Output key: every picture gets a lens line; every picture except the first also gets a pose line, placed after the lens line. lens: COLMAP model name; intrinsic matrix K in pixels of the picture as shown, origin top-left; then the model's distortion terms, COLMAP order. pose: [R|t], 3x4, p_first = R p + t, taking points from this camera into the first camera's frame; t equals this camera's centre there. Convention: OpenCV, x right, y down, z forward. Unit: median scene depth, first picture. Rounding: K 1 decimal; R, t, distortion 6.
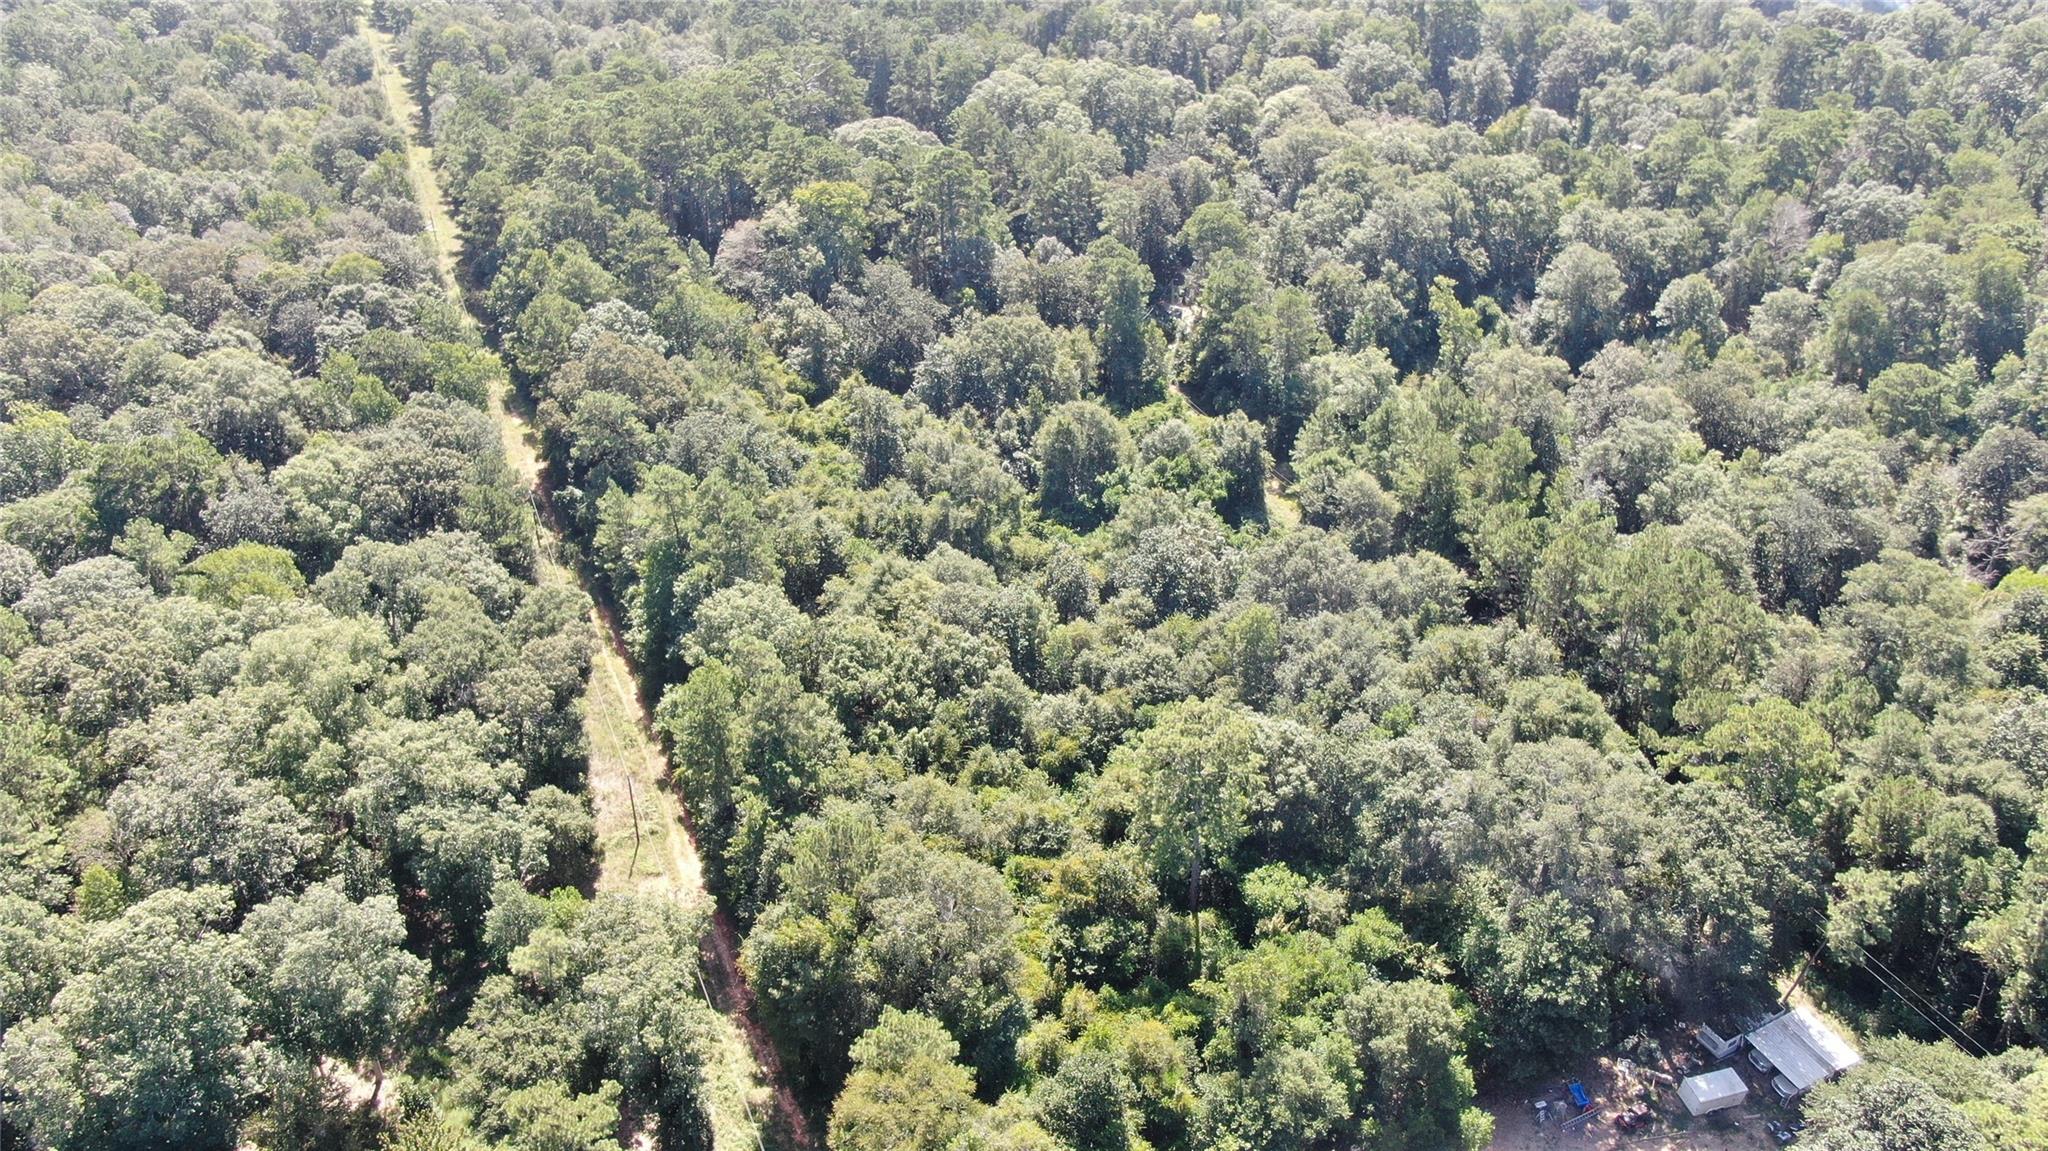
lens RADIAL K [[1520.2, 0, 1024.0], [0, 1520.2, 575.5], [0, 0, 1]] dist [-0.003369, -0.003214]
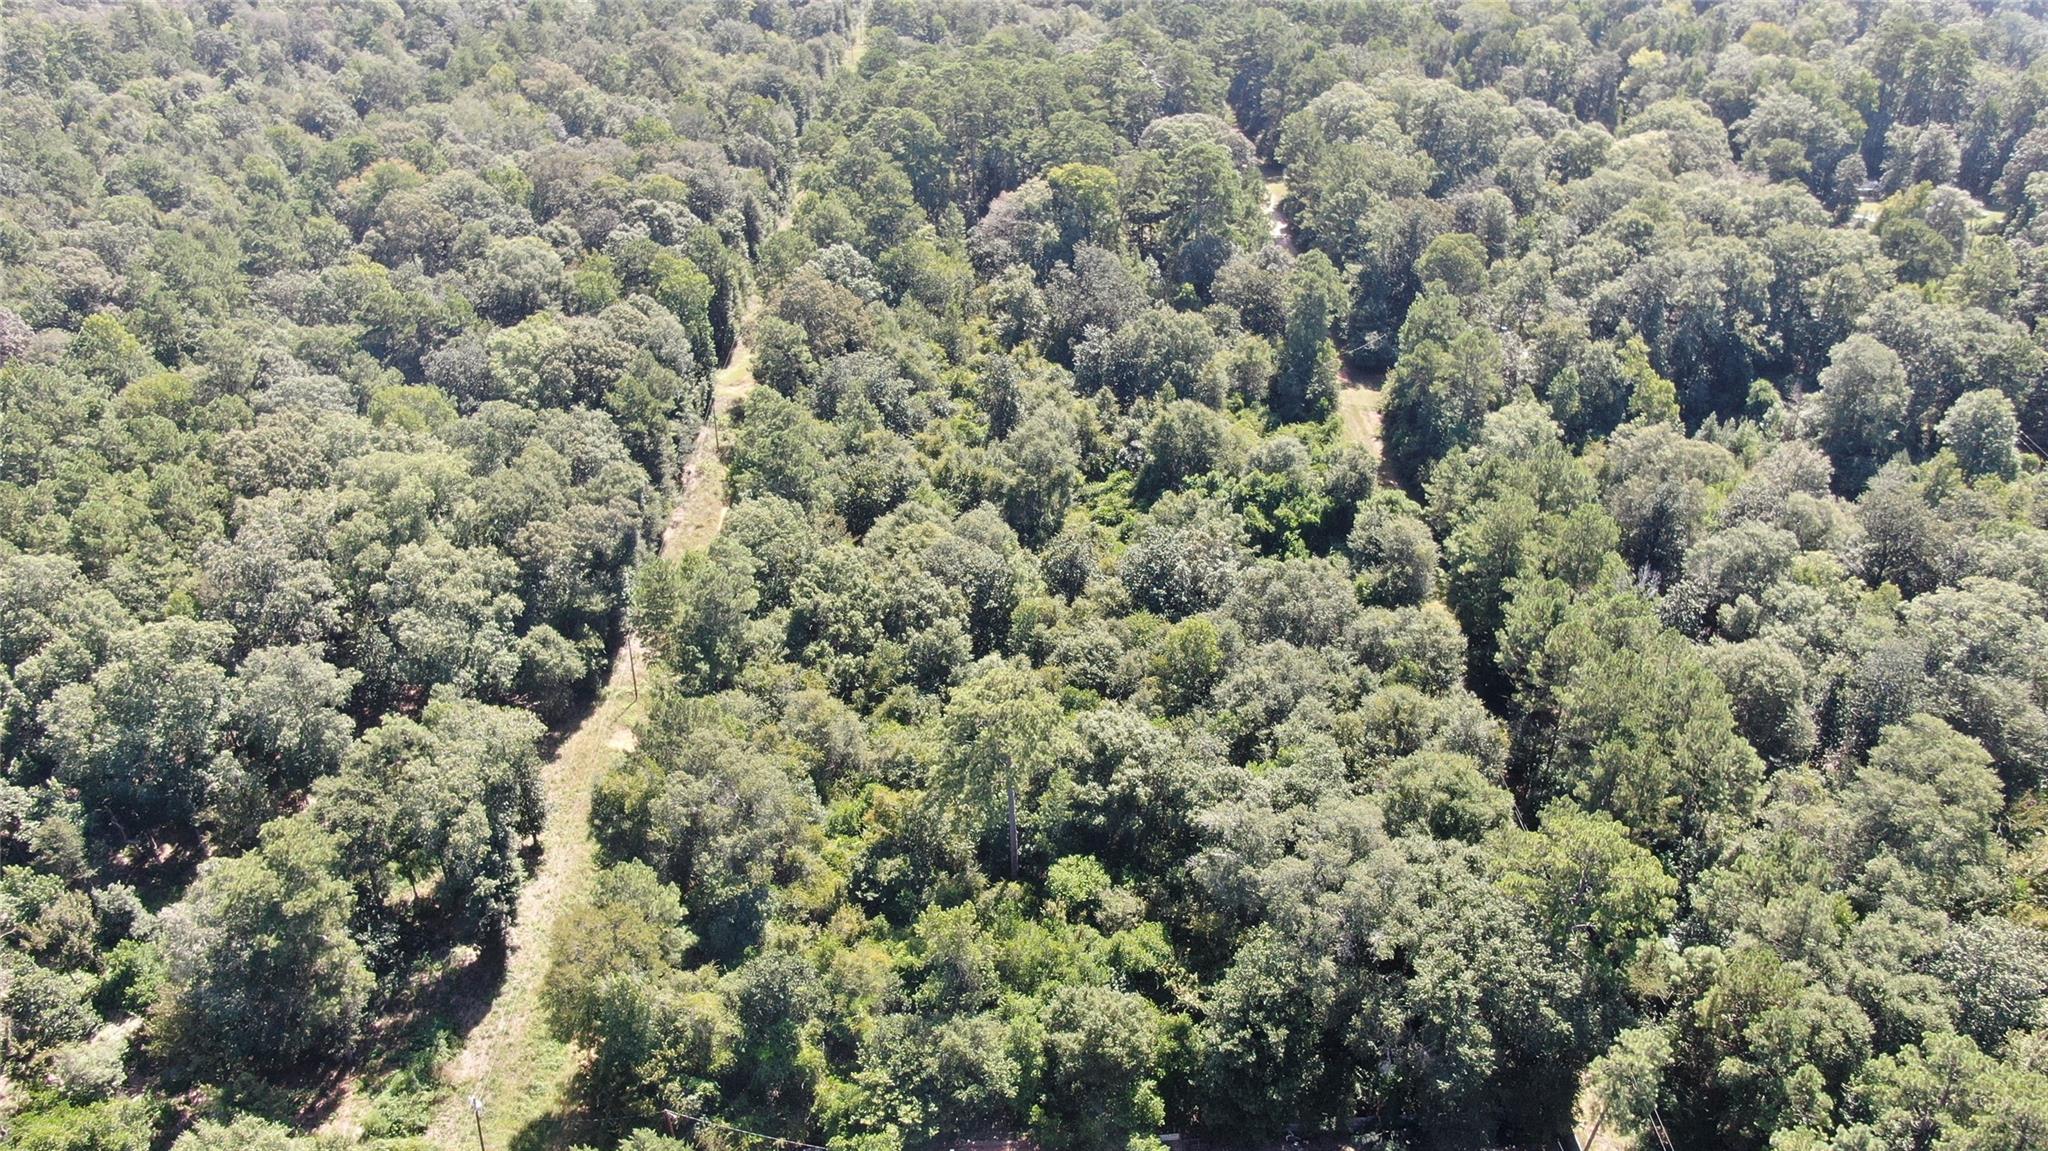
lens RADIAL K [[1520.2, 0, 1024.0], [0, 1520.2, 575.5], [0, 0, 1]] dist [-0.003369, -0.003214]
pose [[0.915526, 0.210354, -0.342876, 0.312351], [-0.211469, 0.976772, 0.034597, -0.013239], [0.342189, 0.040833, 0.938743, 0.020933]]
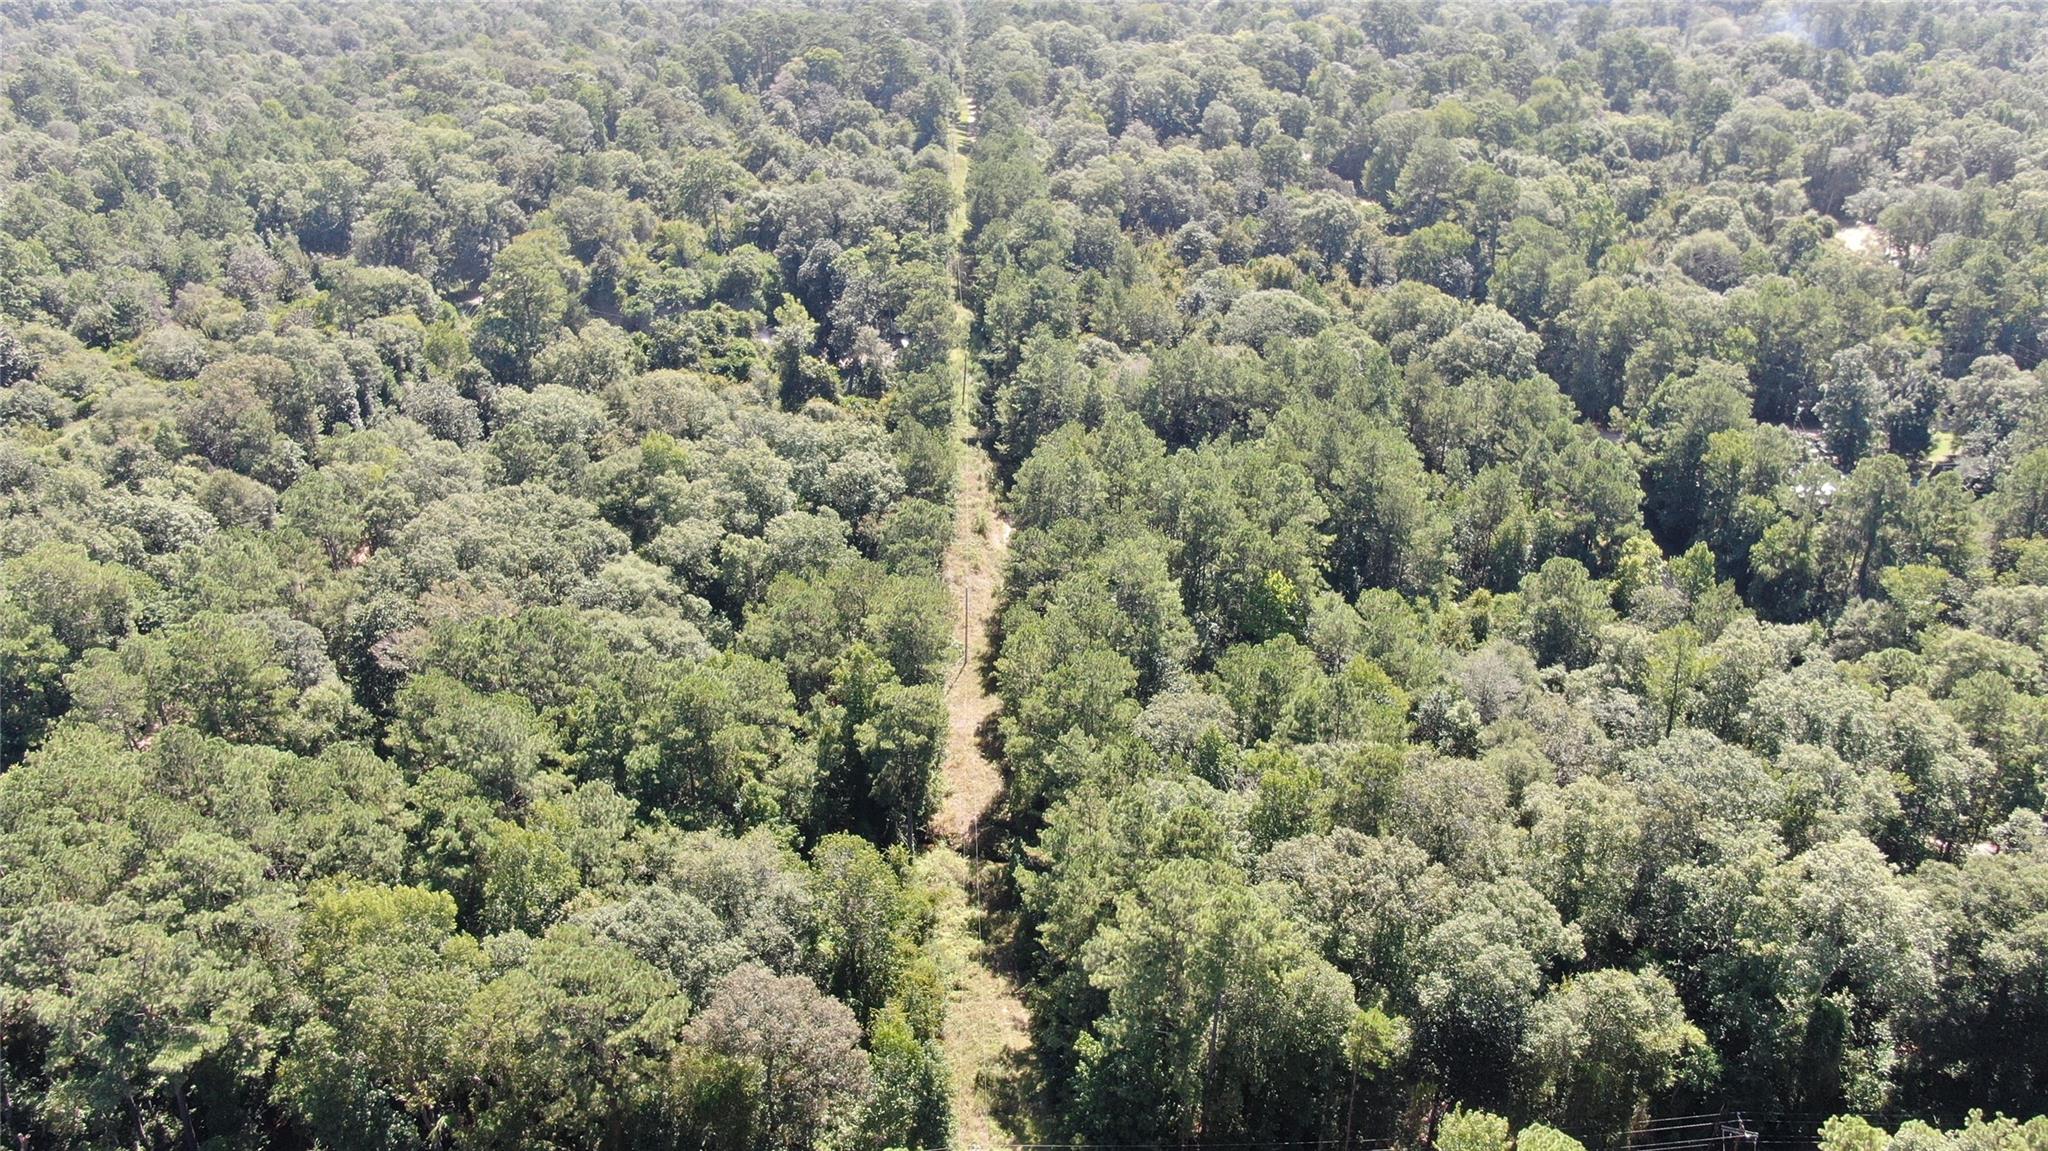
lens RADIAL K [[1520.2, 0, 1024.0], [0, 1520.2, 575.5], [0, 0, 1]] dist [-0.003369, -0.003214]
pose [[0.927572, 0.162728, -0.336348, 1.003706], [-0.196677, 0.978022, -0.069216, 0.542963], [0.317693, 0.130354, 0.939191, -0.683370]]
